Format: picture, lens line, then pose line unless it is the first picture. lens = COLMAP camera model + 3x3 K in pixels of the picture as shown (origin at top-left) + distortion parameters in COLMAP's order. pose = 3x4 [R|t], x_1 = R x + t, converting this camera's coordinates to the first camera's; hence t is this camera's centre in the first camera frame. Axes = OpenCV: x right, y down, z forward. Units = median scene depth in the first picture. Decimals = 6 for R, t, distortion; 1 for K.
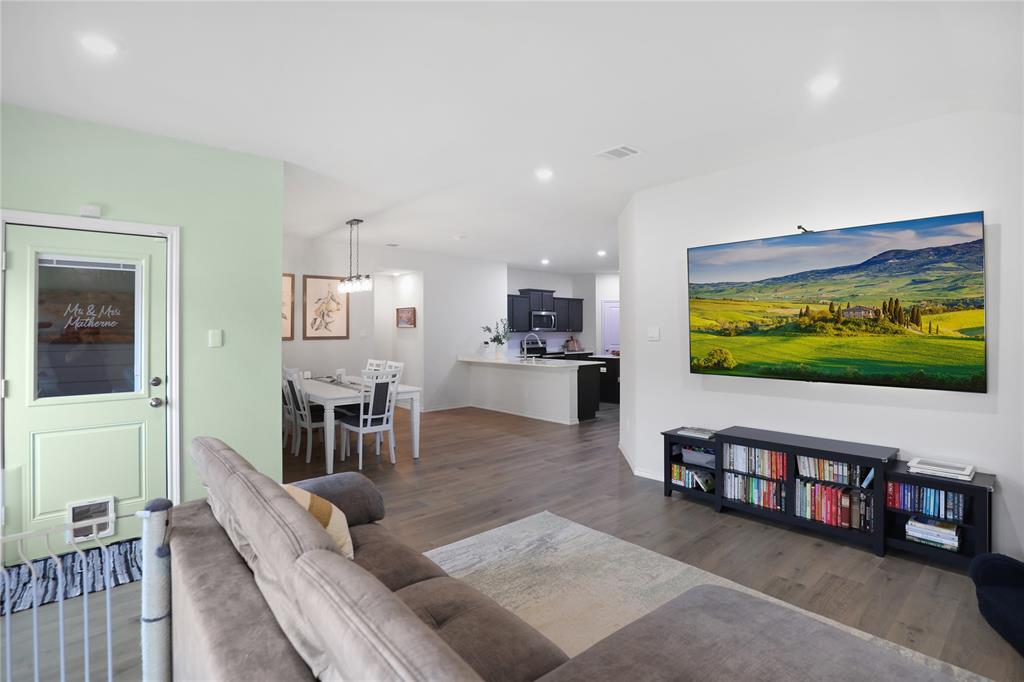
lens RADIAL K [[474.7, 0, 512.0], [0, 474.7, 341.0], [0, 0, 1]] dist [-0.001187, -0.000054]
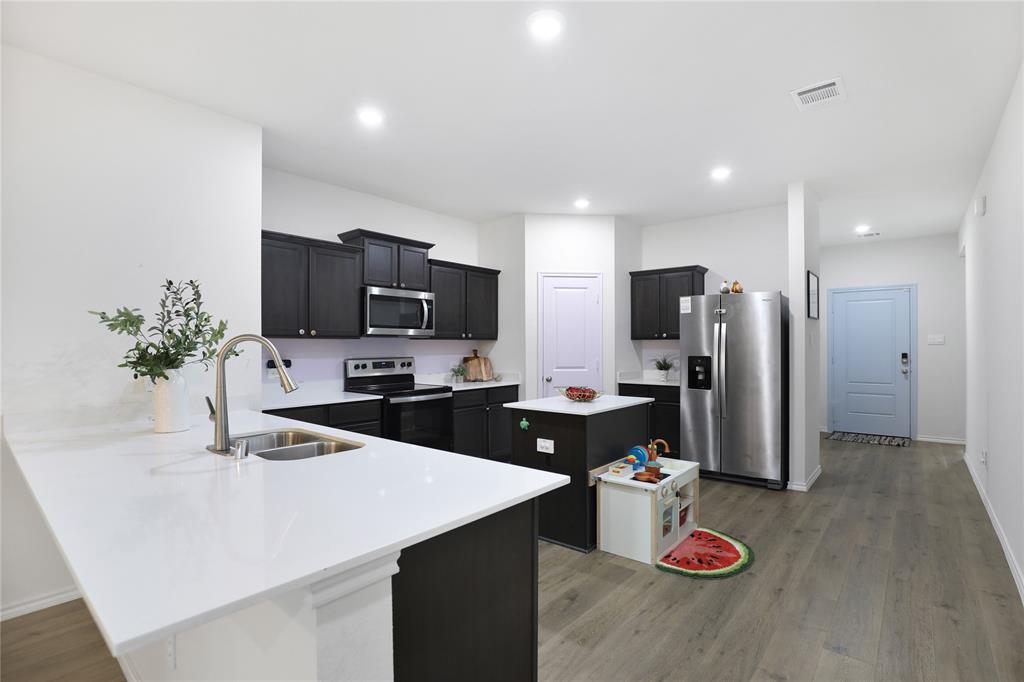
lens RADIAL K [[474.7, 0, 512.0], [0, 474.7, 341.0], [0, 0, 1]] dist [-0.001187, -0.000054]
pose [[0.989786, 0.004689, 0.142486, 0.099553], [-0.000285, 0.999522, -0.030907, -0.003992], [-0.142562, 0.030551, 0.989314, 0.555277]]
